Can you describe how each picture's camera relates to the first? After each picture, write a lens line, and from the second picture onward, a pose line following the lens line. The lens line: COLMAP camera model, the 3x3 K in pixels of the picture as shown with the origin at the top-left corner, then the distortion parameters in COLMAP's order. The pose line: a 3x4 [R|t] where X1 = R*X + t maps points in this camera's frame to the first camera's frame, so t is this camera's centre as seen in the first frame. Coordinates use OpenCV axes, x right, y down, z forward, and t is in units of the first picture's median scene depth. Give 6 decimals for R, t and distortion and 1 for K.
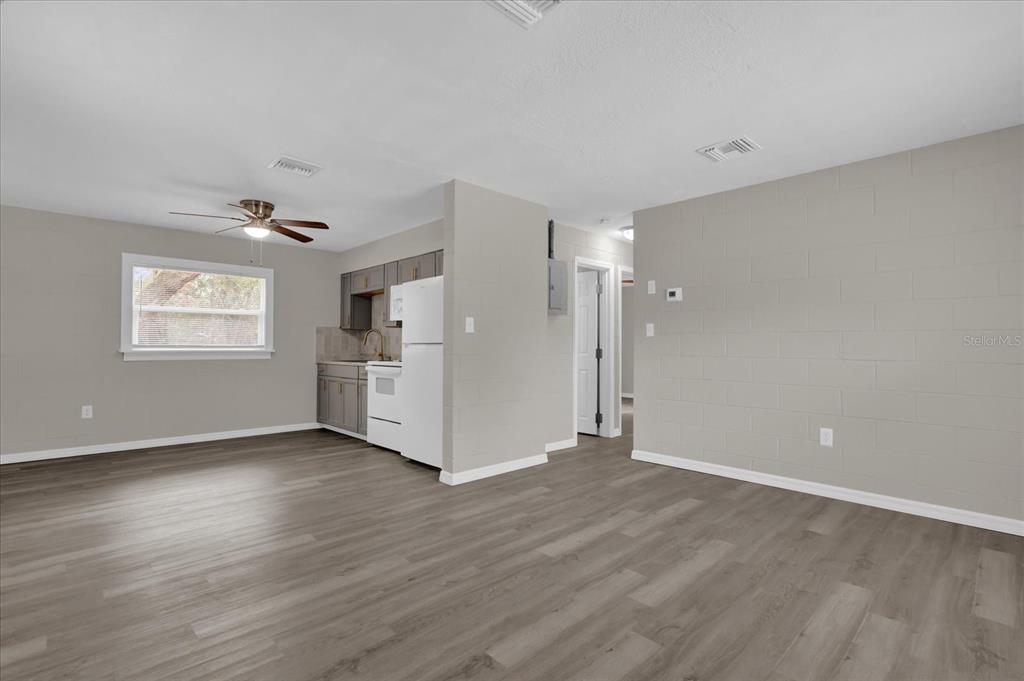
lens RADIAL K [[481.1, 0, 521.4], [0, 481.1, 340.2], [0, 0, 1]] dist [-0.005196, -0.000522]
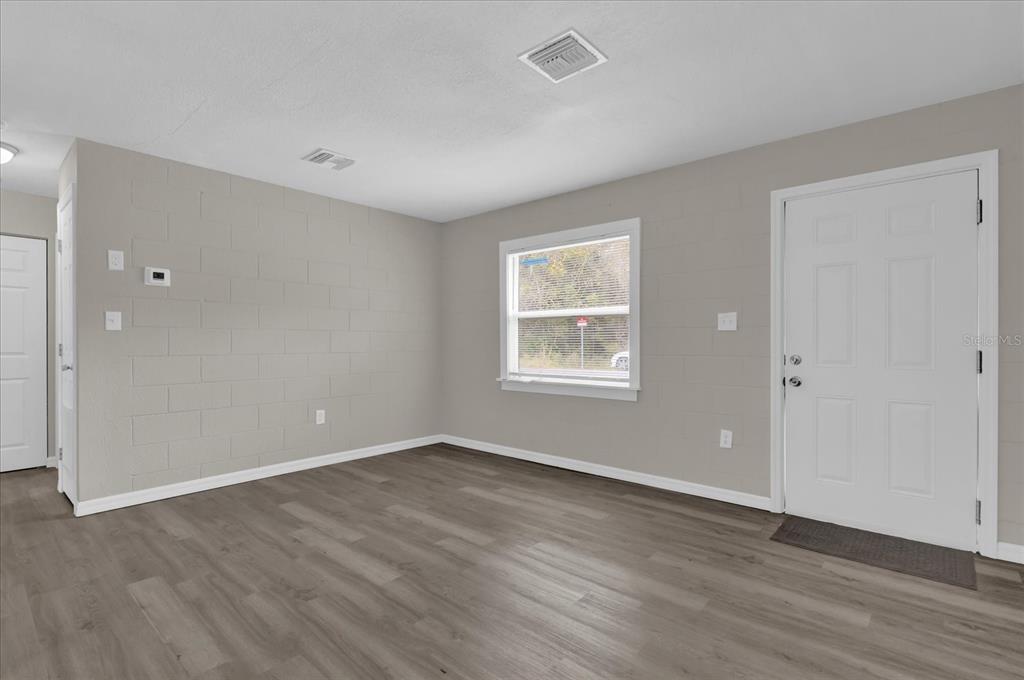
lens RADIAL K [[481.1, 0, 516.6], [0, 481.1, 337.1], [0, 0, 1]] dist [-0.005196, -0.000522]
pose [[-0.076333, -0.001811, 0.997081, -0.741281], [-0.010397, 0.999945, 0.001021, -0.007460], [-0.997028, -0.010289, -0.076347, 0.729855]]
